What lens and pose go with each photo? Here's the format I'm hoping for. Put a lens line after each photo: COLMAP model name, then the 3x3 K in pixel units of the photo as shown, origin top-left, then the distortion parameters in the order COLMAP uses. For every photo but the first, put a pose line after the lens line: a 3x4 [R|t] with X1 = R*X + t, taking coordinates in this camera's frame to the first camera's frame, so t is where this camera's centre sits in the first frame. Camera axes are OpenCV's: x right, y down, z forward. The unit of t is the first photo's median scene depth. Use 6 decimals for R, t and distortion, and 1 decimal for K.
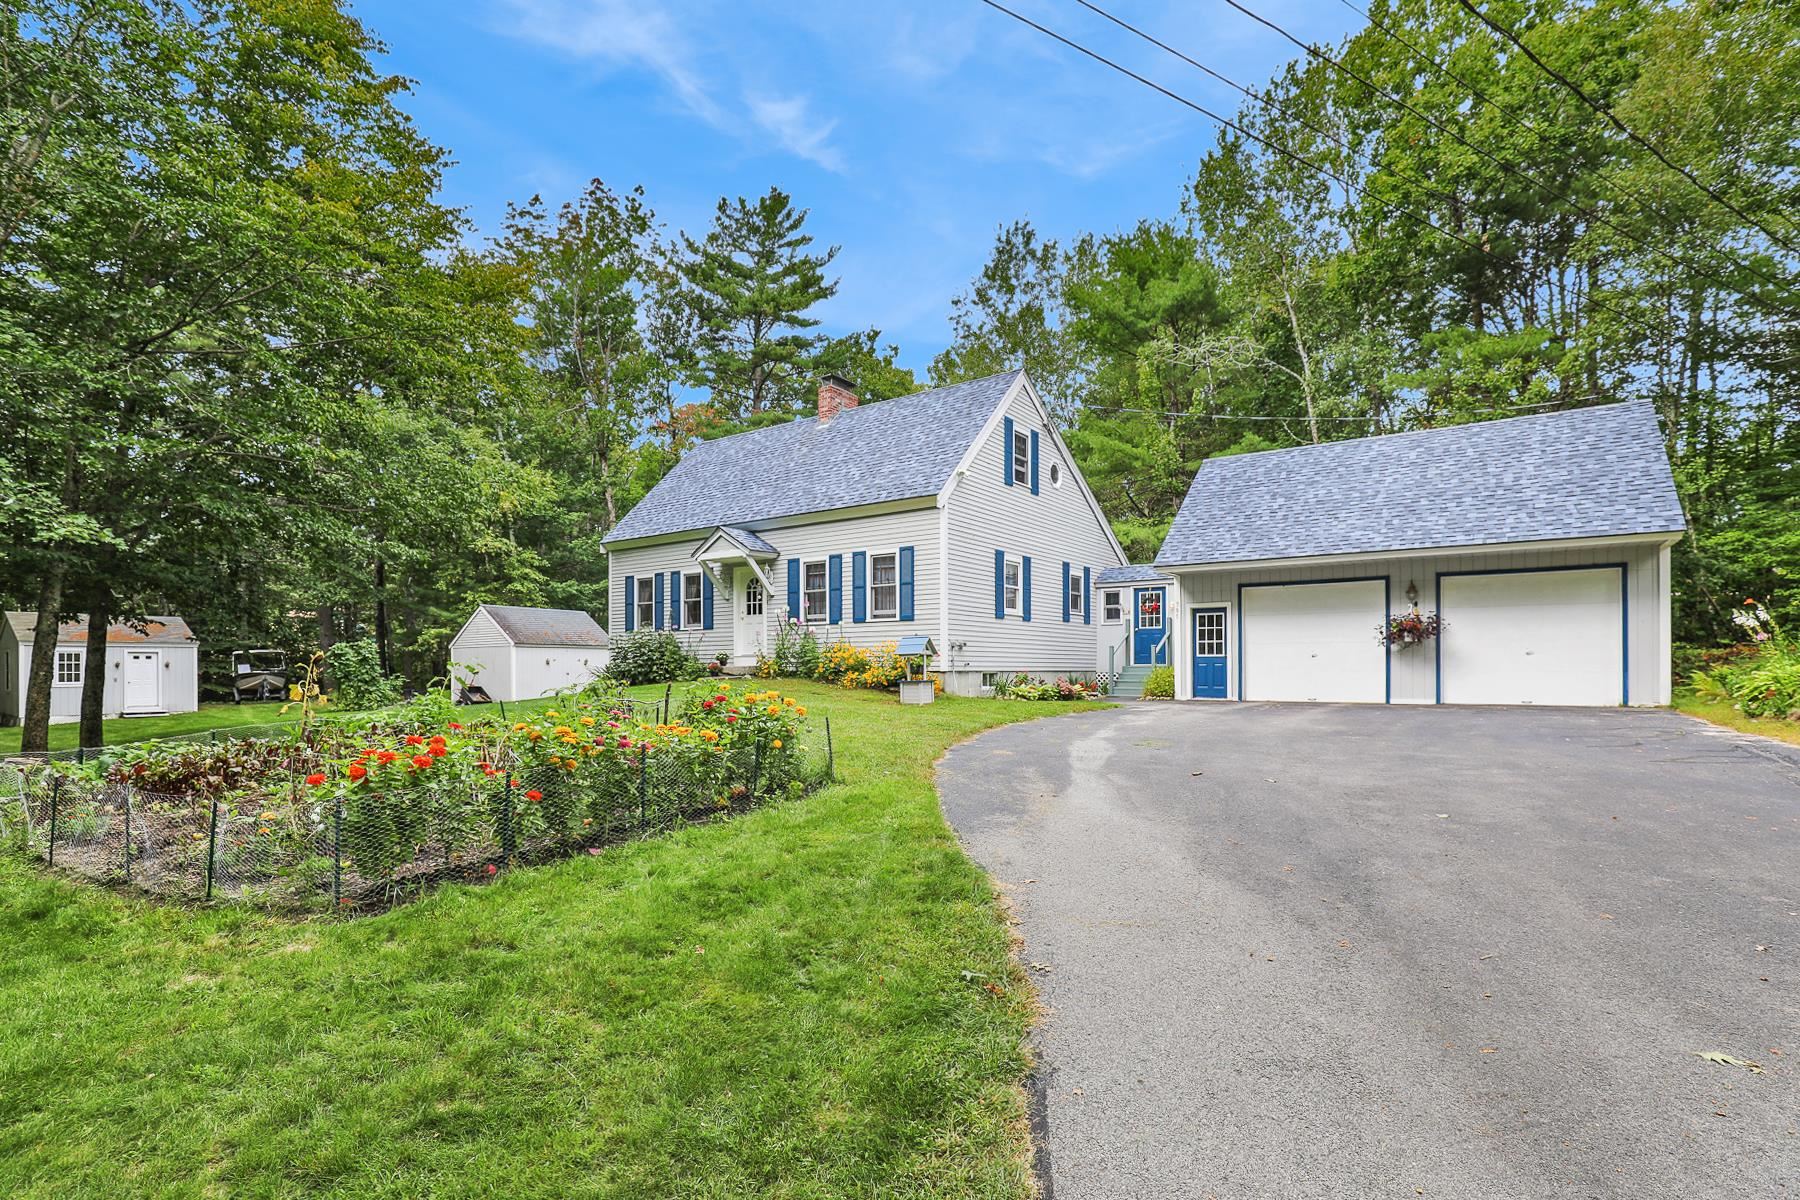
lens RADIAL K [[836.0, 0, 901.9], [0, 836.0, 626.5], [0, 0, 1]] dist [-0.025757, -0.000028]
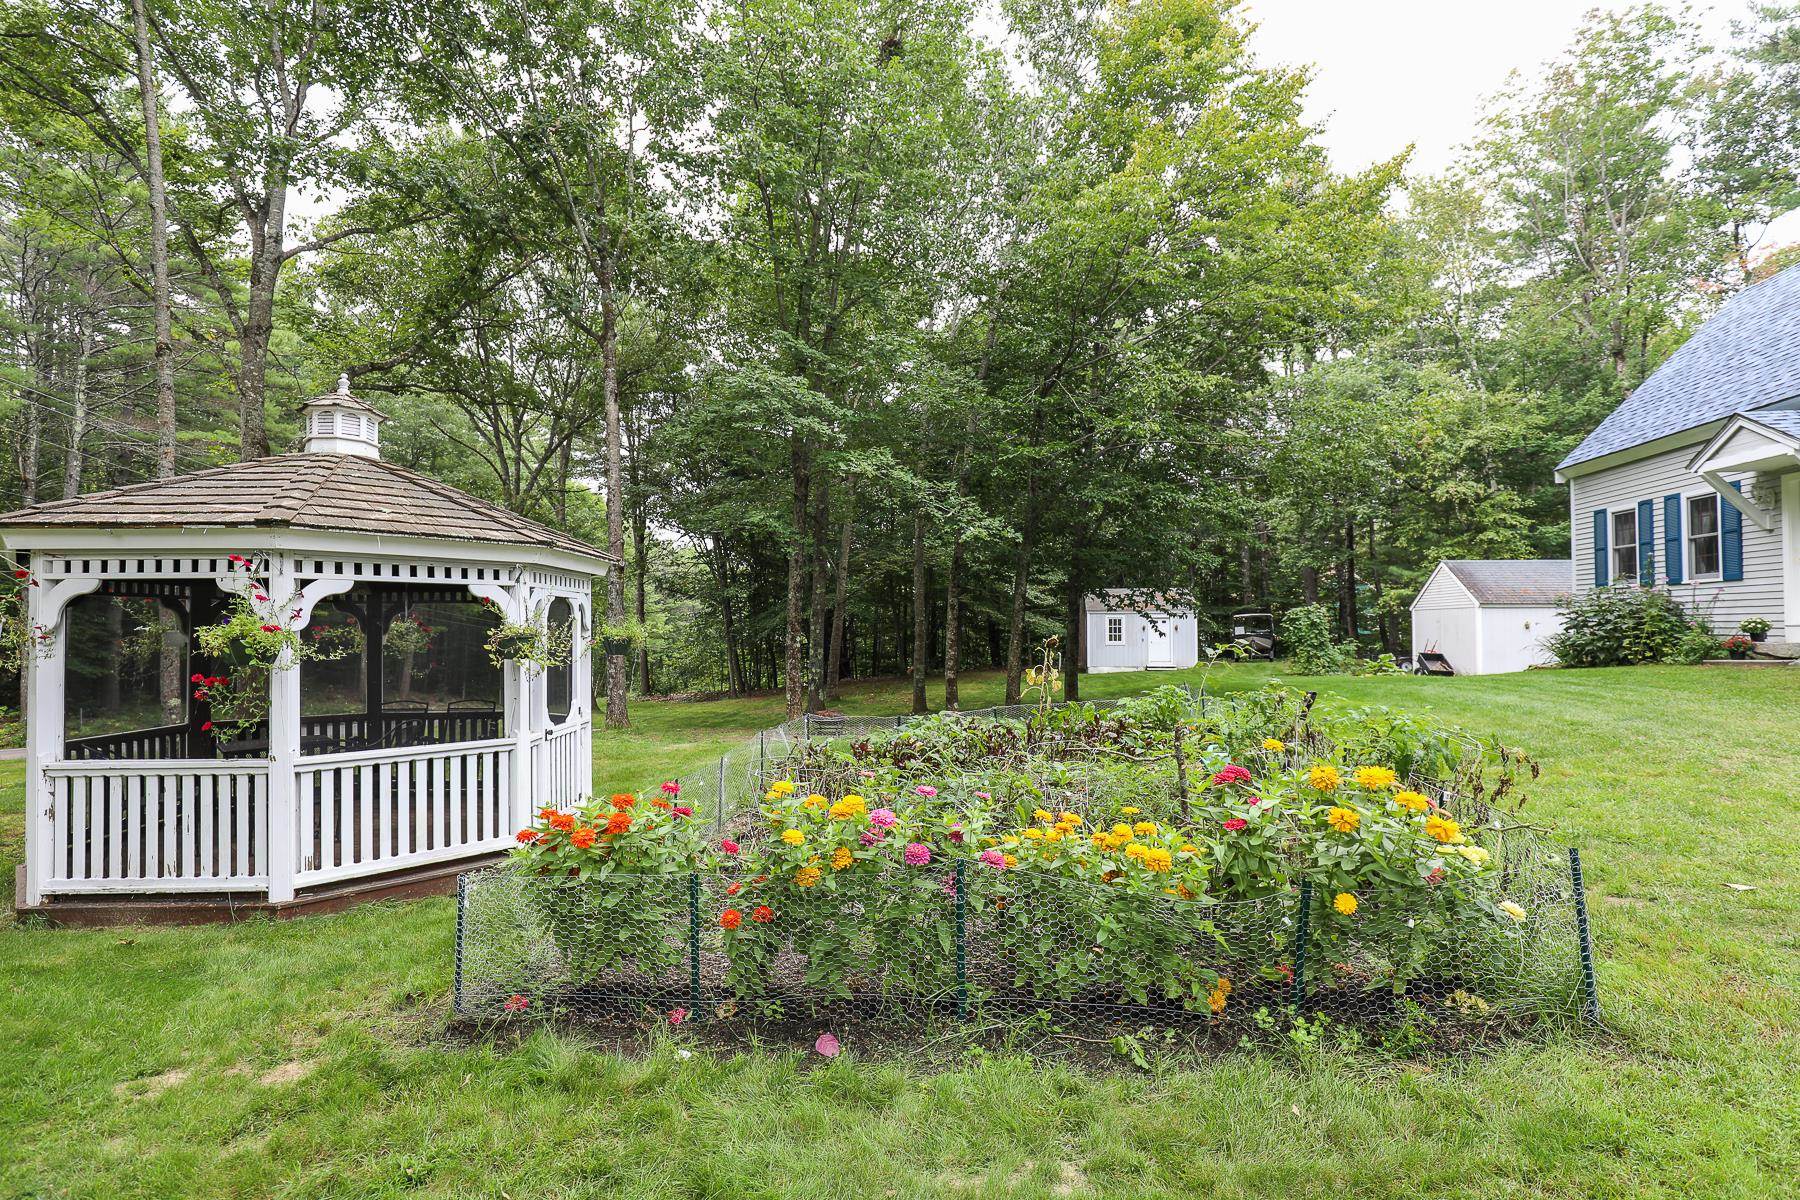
lens RADIAL K [[820.7, 0, 900.0], [0, 820.7, 600.0], [0, 0, 1]] dist [-0.032775, 0.000229]
pose [[0.427789, -0.024476, -0.903547, 0.036524], [0.042617, 0.999068, -0.006886, -0.005333], [0.902873, -0.035561, 0.428434, 0.195072]]
